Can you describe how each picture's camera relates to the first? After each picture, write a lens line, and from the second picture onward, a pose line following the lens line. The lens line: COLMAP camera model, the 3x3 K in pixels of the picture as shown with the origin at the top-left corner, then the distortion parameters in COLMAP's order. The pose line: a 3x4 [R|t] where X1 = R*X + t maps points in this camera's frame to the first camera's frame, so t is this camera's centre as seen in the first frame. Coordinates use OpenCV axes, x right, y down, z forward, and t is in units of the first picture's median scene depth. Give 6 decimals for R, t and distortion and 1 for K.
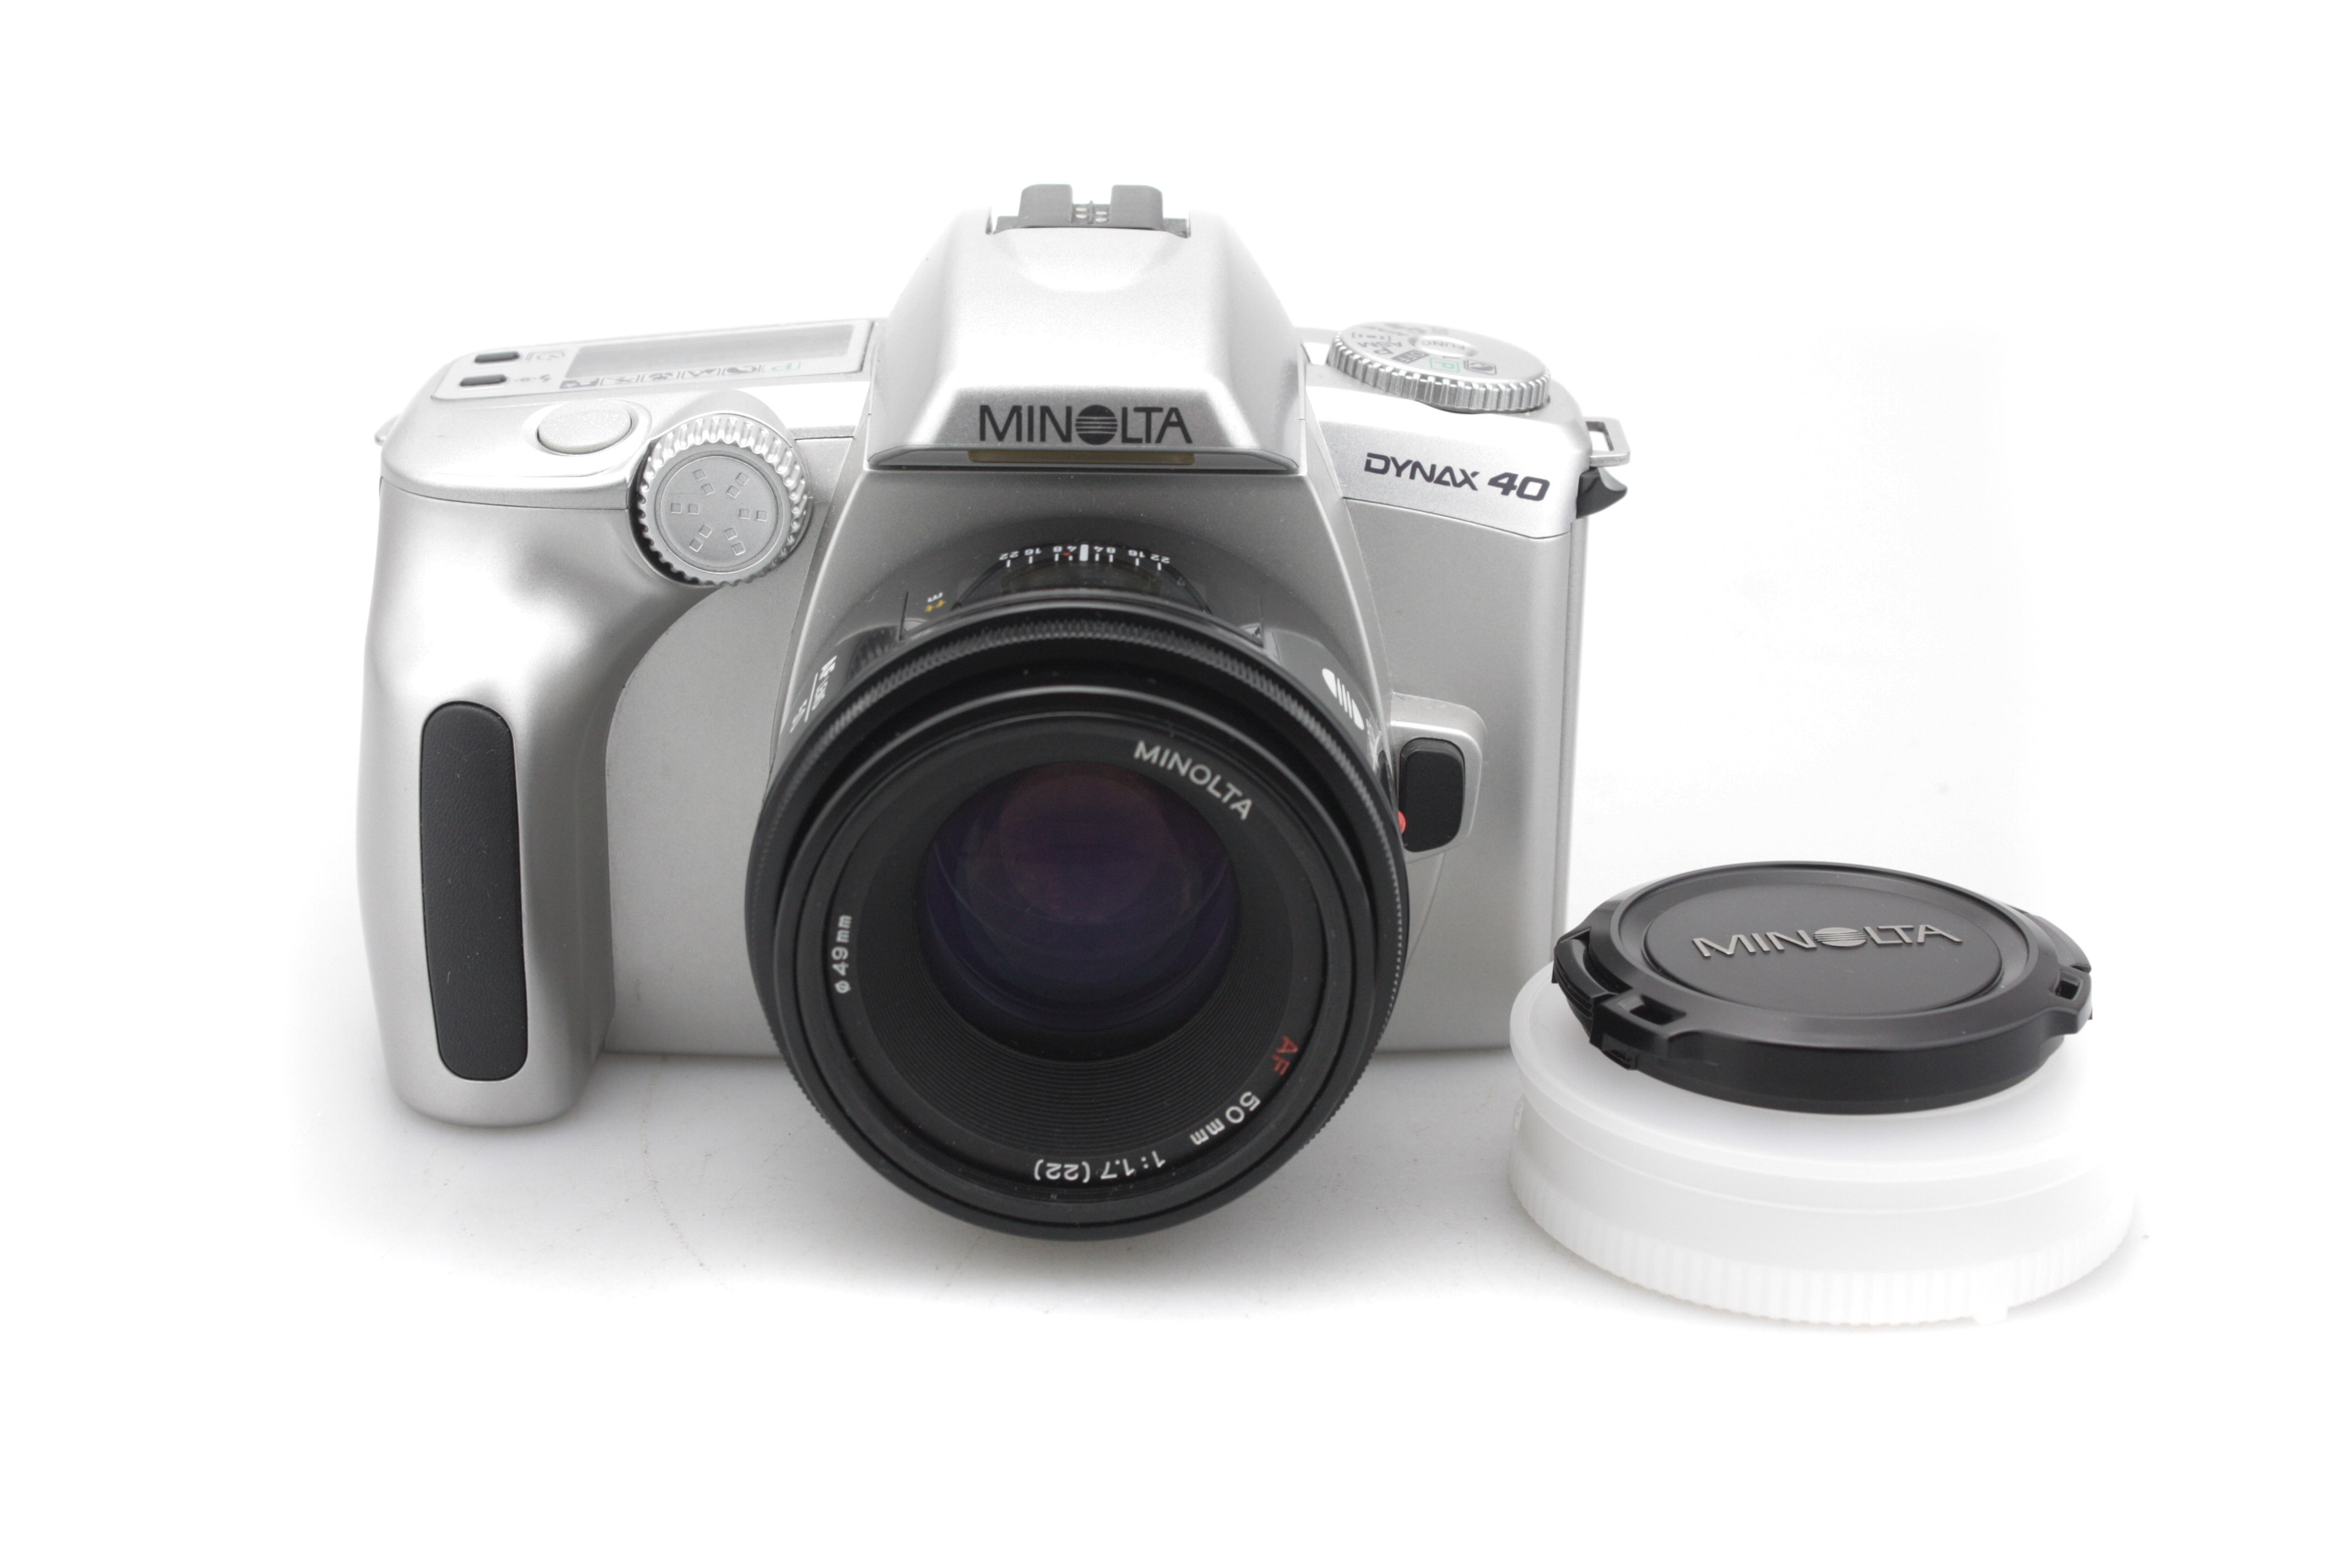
lens RADIAL K [[4059.3, 0, 1175.5], [0, 4059.3, 784.0], [0, 0, 1]] dist [0.008529, 0.007694]
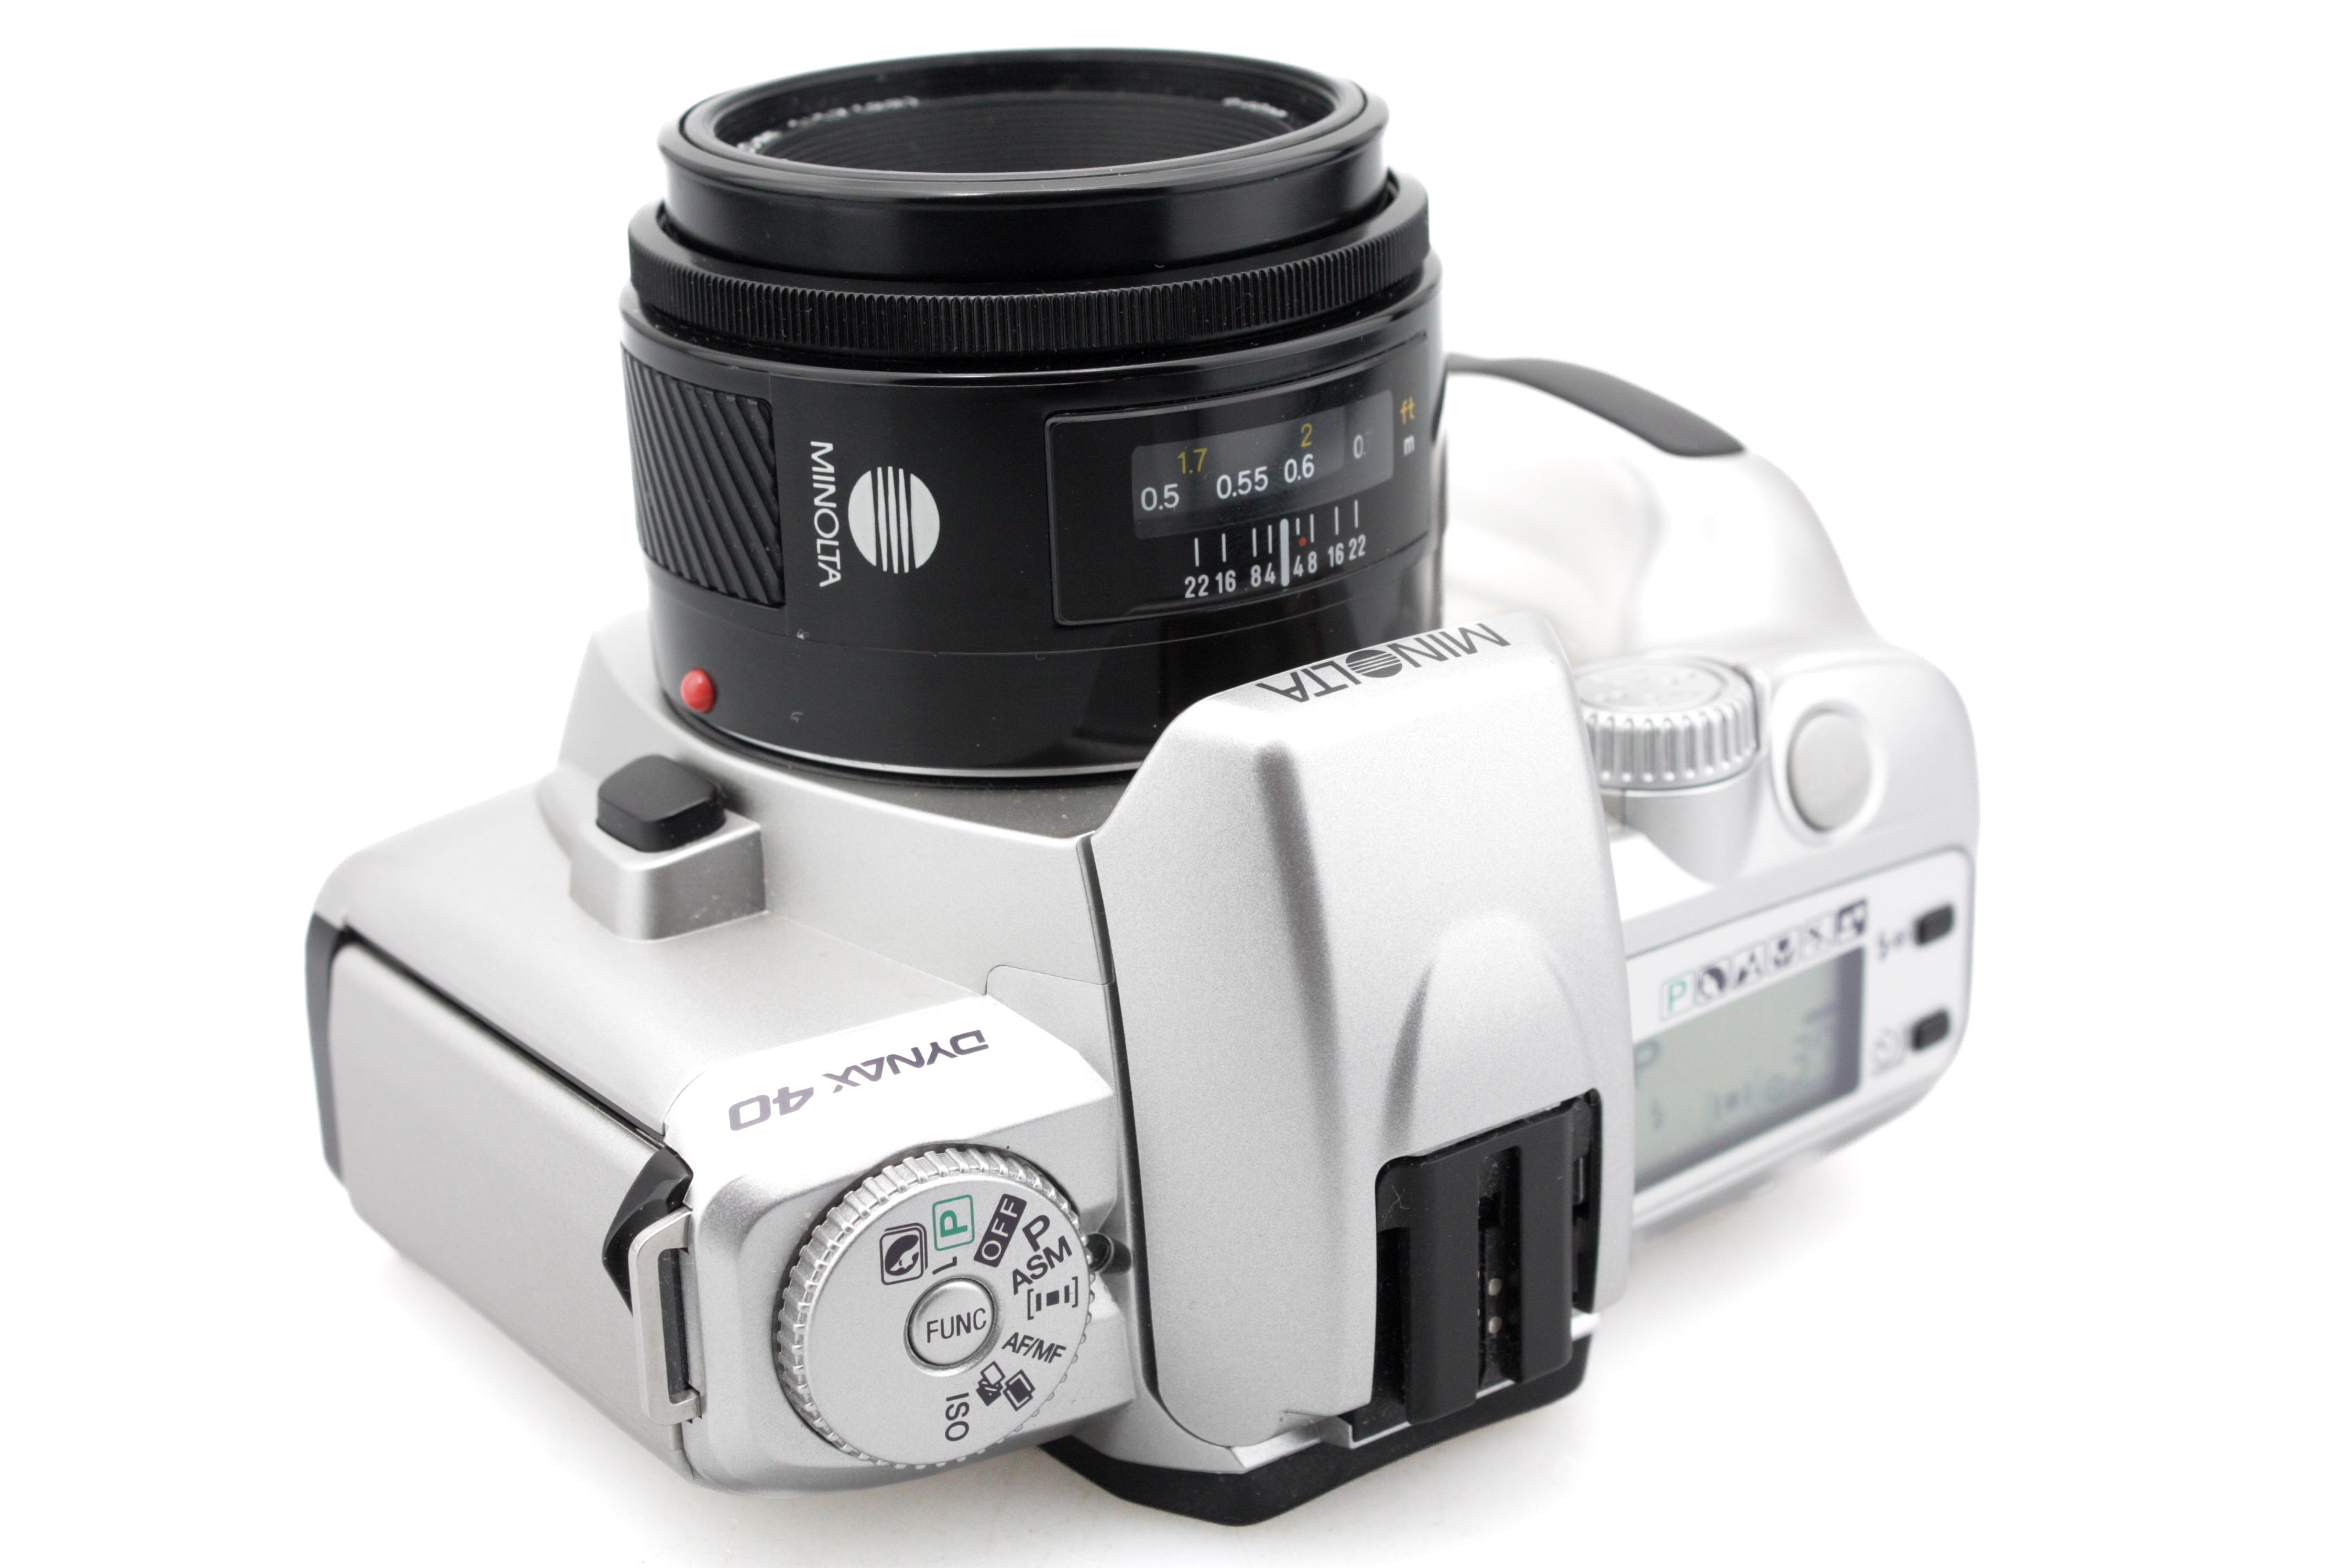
lens RADIAL K [[4059.3, 0, 1175.5], [0, 4059.3, 784.0], [0, 0, 1]] dist [0.008529, 0.007694]
pose [[-0.797890, 0.233136, -0.555896, 0.419952], [-0.573334, -0.578313, 0.580382, -0.504107], [-0.186174, 0.781794, 0.595094, 0.588263]]
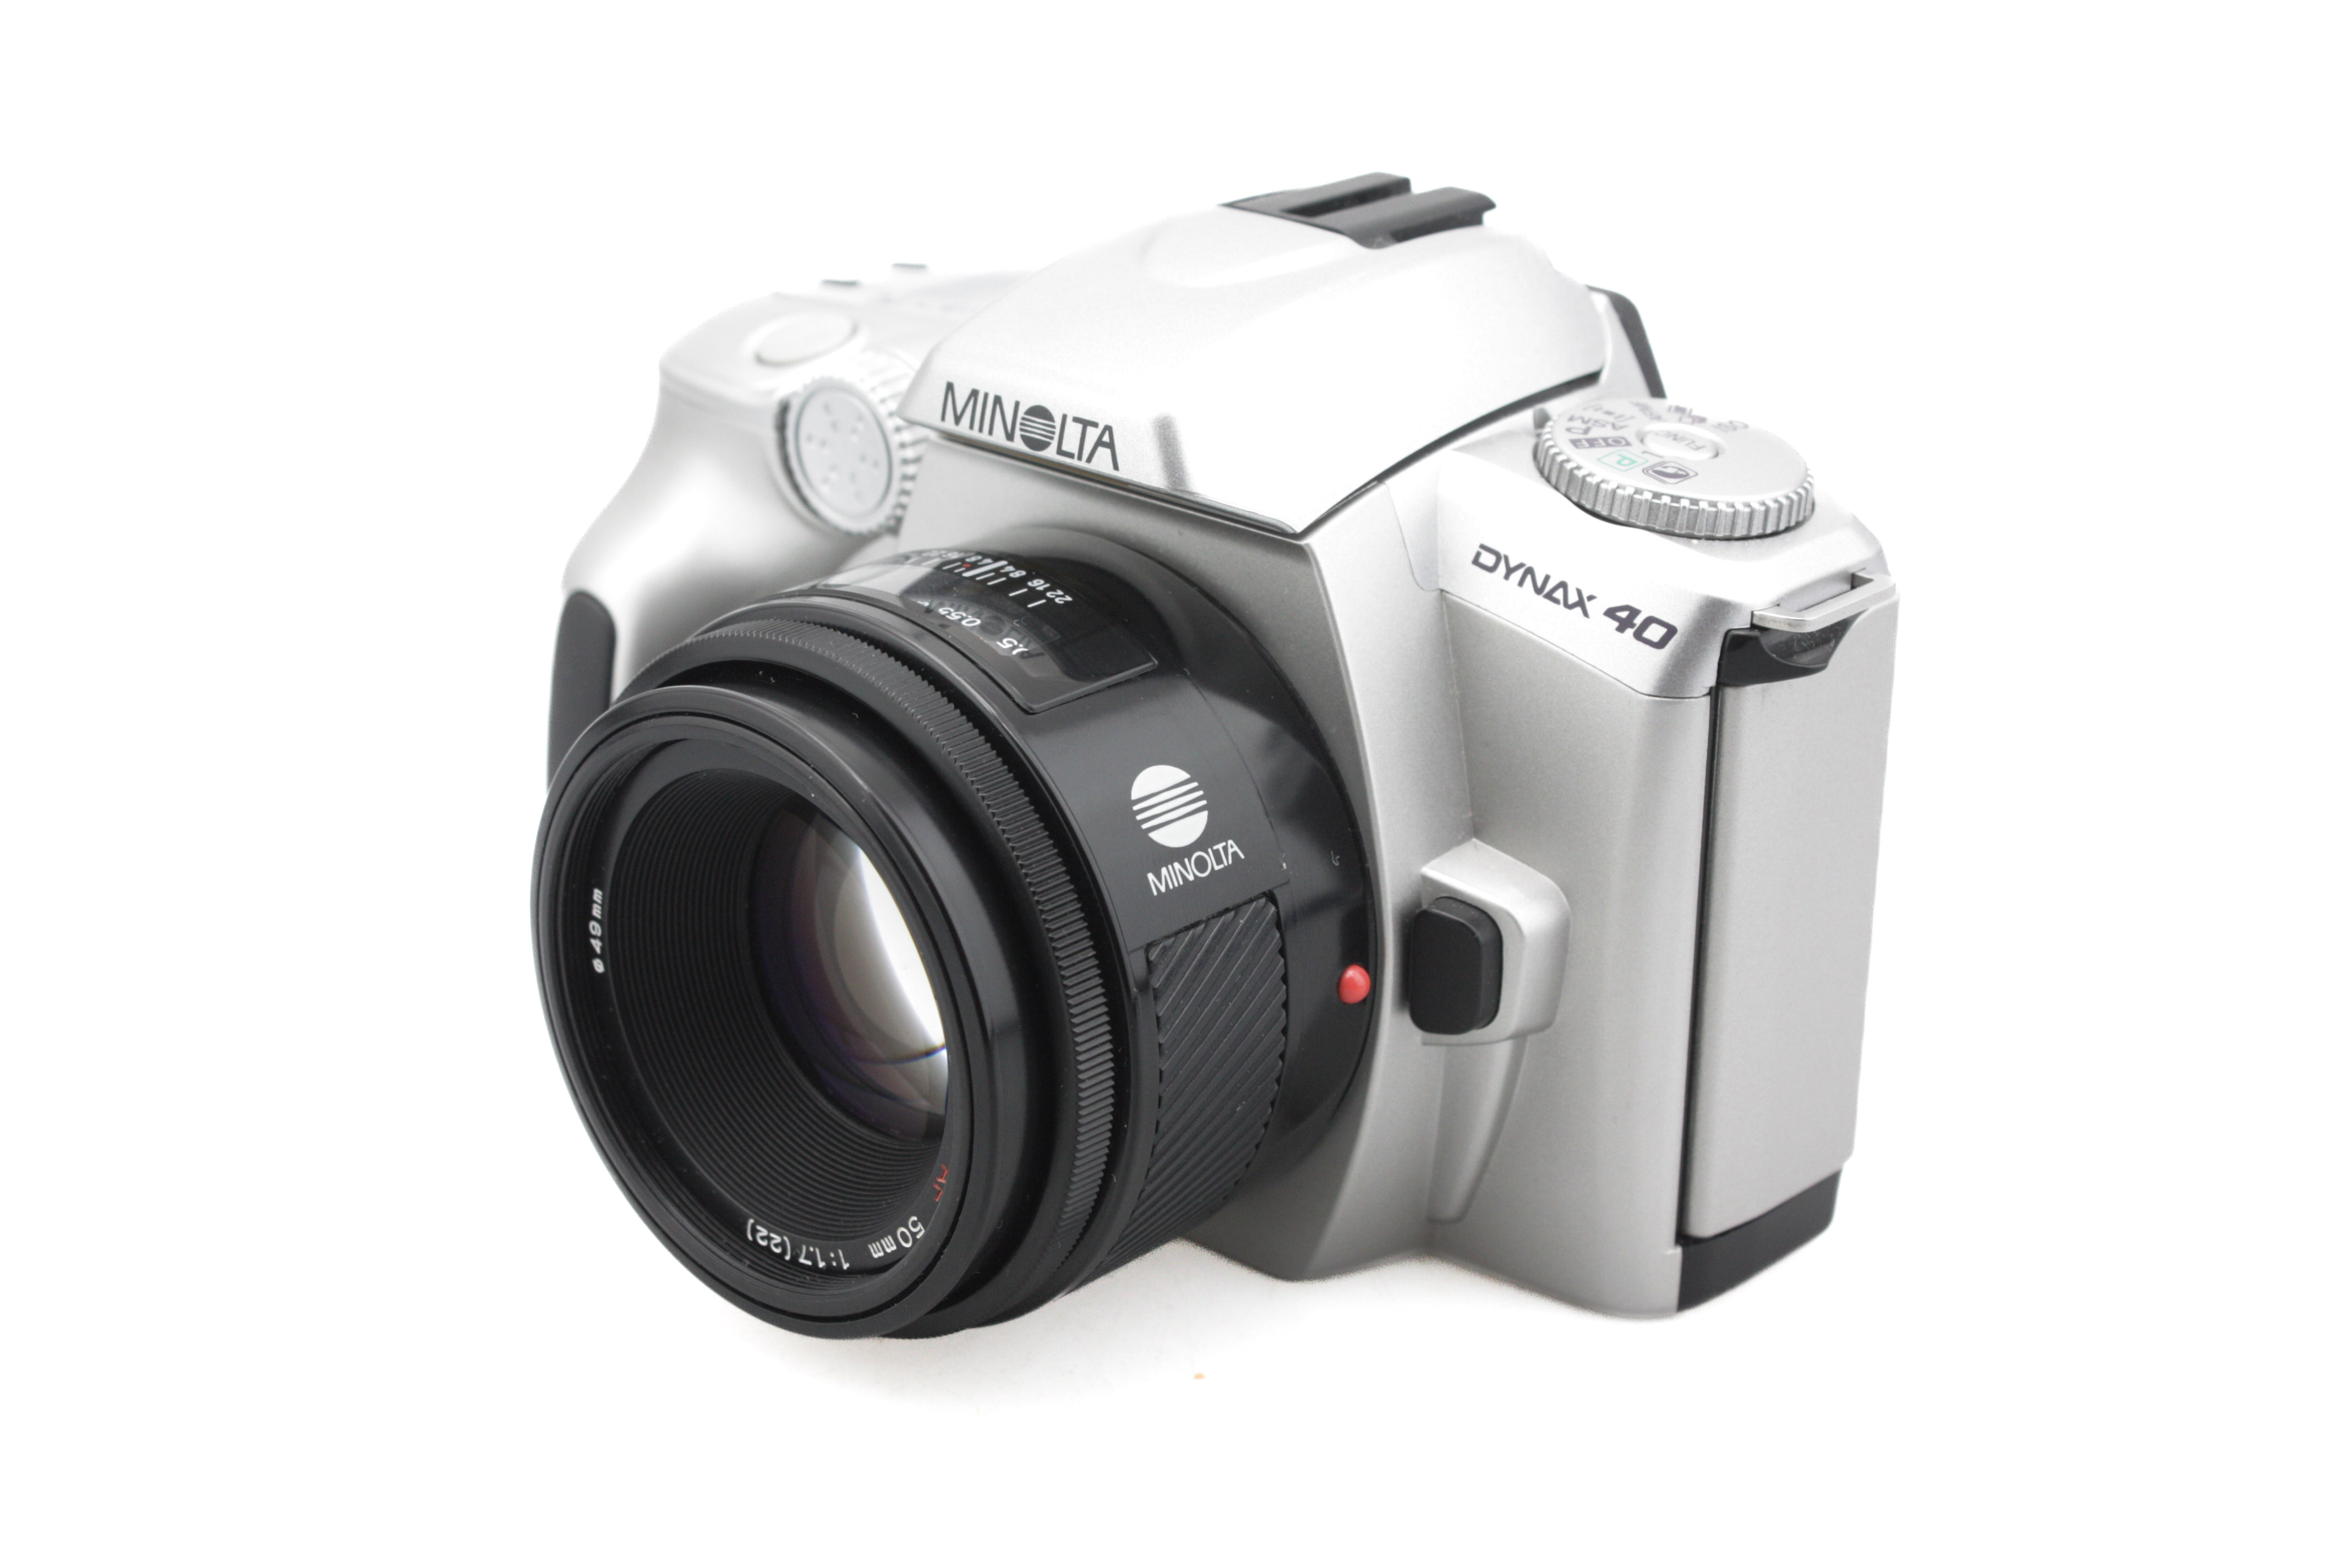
lens RADIAL K [[4059.3, 0, 1175.5], [0, 4059.3, 784.0], [0, 0, 1]] dist [0.008529, 0.007694]
pose [[0.744273, 0.243633, -0.621853, 0.555845], [-0.239455, 0.966531, 0.092078, -0.101701], [0.623473, 0.080374, 0.777702, 0.354150]]
